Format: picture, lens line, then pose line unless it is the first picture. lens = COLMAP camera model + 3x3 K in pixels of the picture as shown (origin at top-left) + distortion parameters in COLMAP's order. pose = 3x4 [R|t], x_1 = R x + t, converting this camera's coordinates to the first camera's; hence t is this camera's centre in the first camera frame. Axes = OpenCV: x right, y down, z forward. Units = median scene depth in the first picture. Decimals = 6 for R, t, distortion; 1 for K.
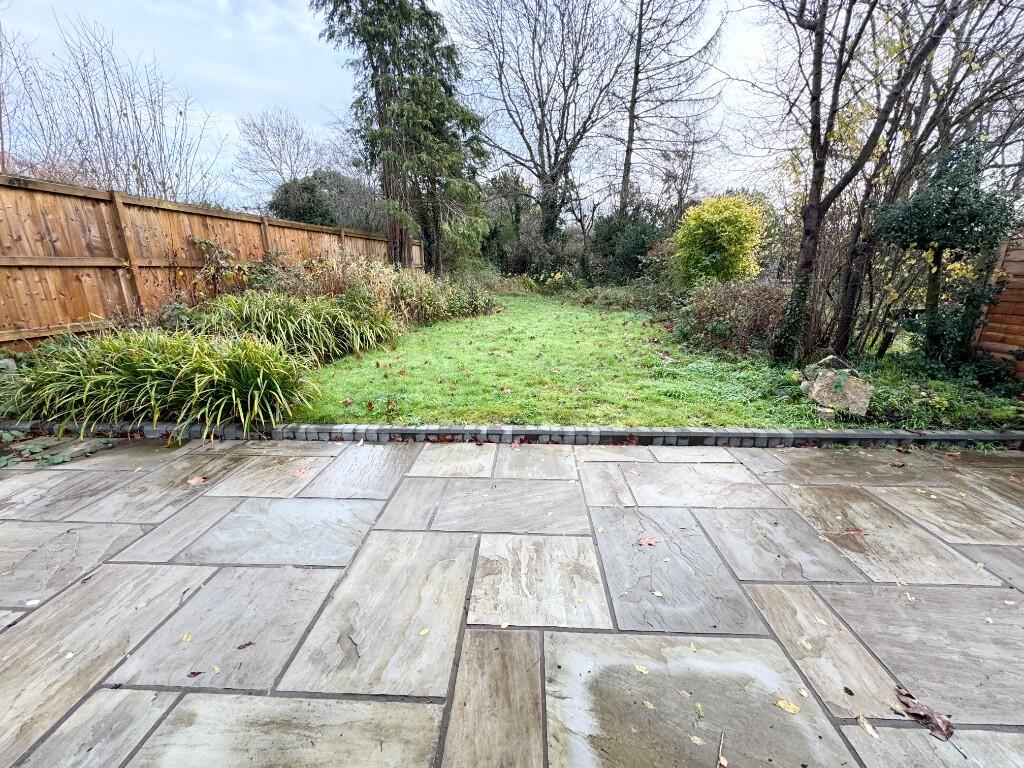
lens RADIAL K [[407.7, 0, 511.0], [0, 407.7, 382.8], [0, 0, 1]] dist [-0.003084, 0.000045]
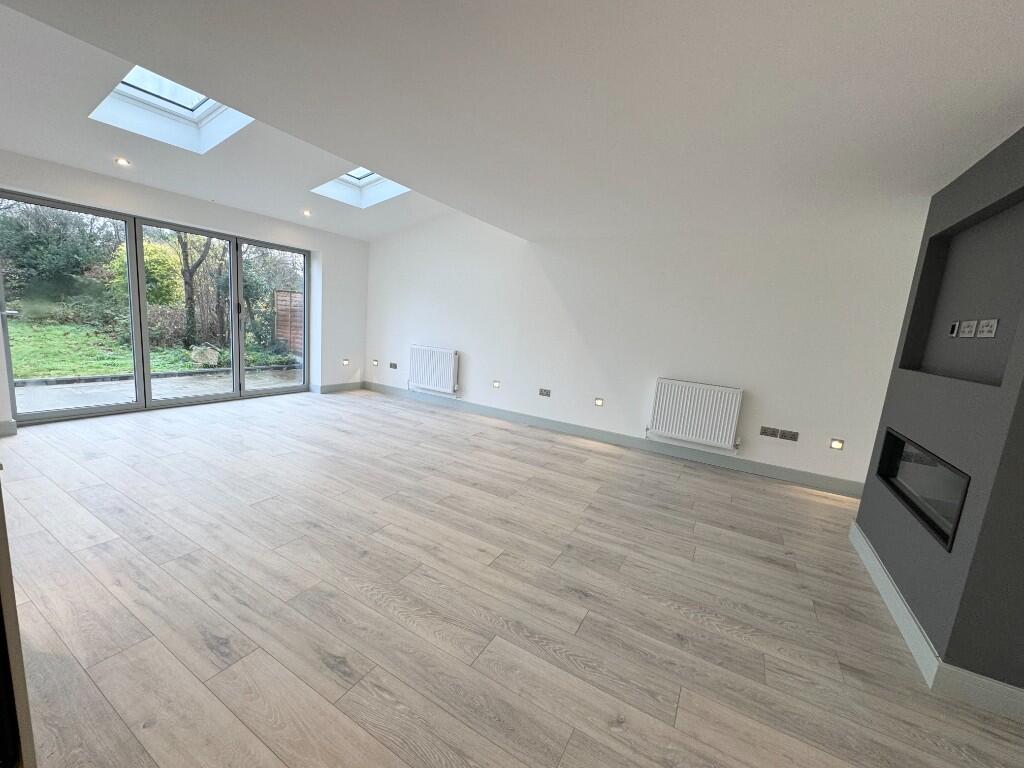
lens RADIAL K [[407.7, 0, 511.0], [0, 407.7, 382.8], [0, 0, 1]] dist [-0.003084, 0.000045]
pose [[0.454525, -0.092484, 0.885920, -0.328686], [0.151441, 0.988138, 0.025457, 0.277885], [-0.877766, 0.122594, 0.463139, -1.143663]]
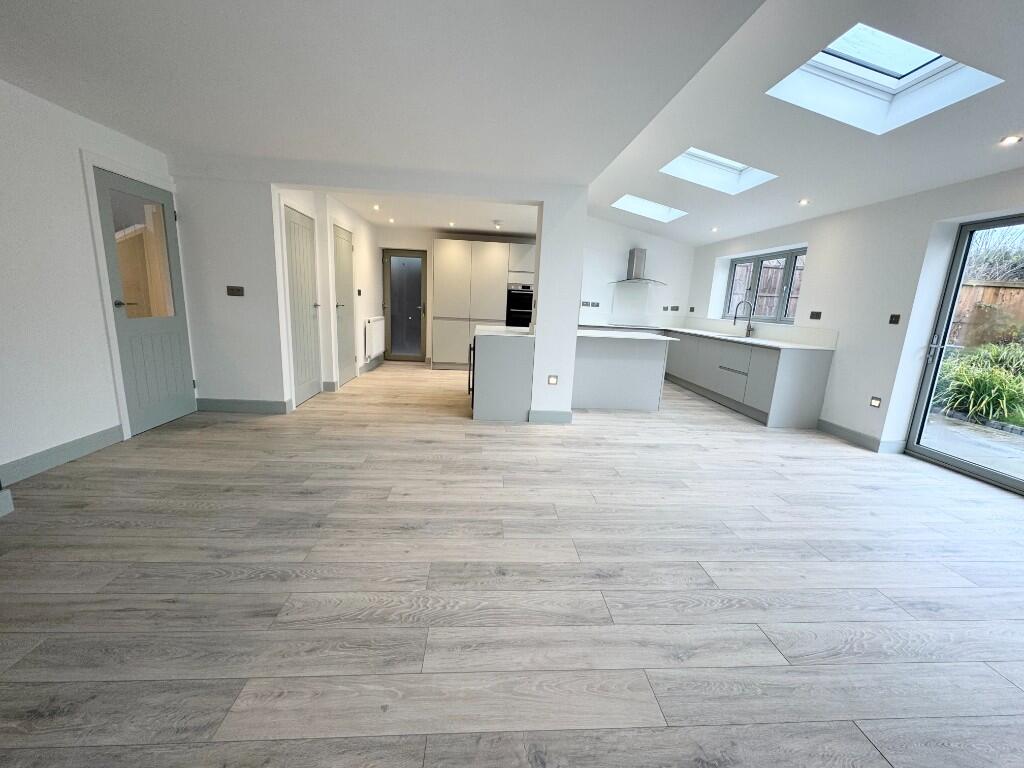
lens RADIAL K [[407.7, 0, 511.0], [0, 407.7, 382.8], [0, 0, 1]] dist [-0.003084, 0.000045]
pose [[0.108354, 0.210663, -0.971535, 0.578671], [-0.312451, 0.934980, 0.167889, 0.216068], [0.943734, 0.285366, 0.167131, -0.860559]]
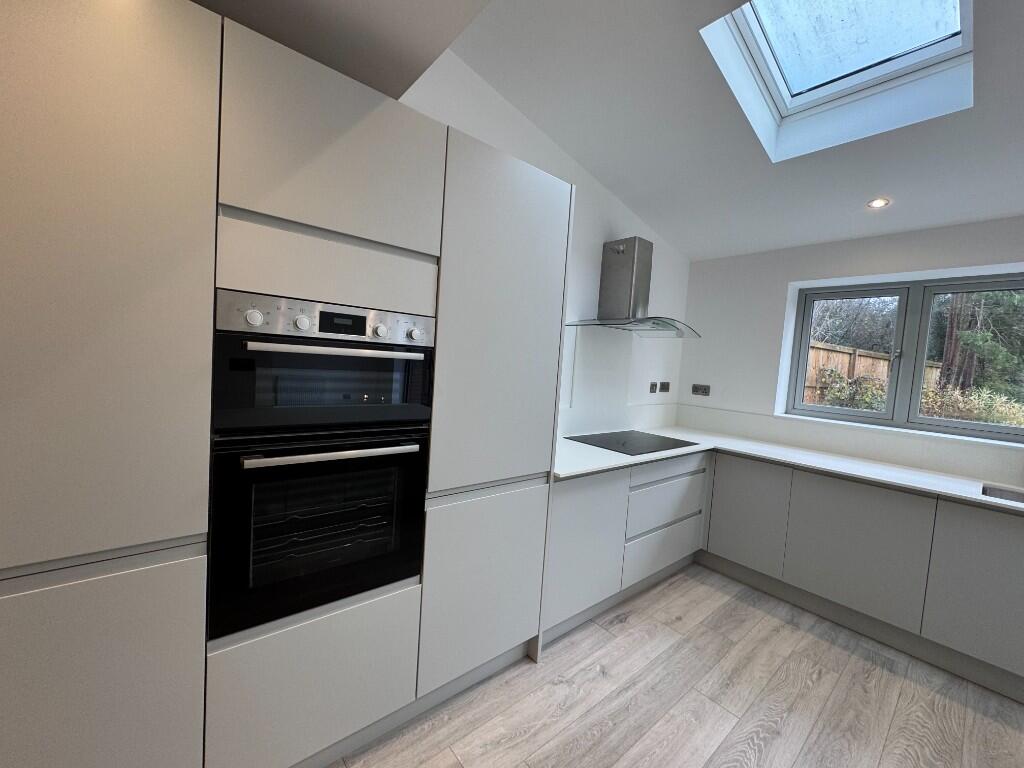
lens RADIAL K [[407.7, 0, 511.0], [0, 407.7, 382.8], [0, 0, 1]] dist [-0.003084, 0.000045]
pose [[0.673220, 0.099469, -0.732721, -0.606884], [-0.268159, 0.956297, -0.116563, 0.164225], [0.689104, 0.274959, 0.670472, -0.755641]]
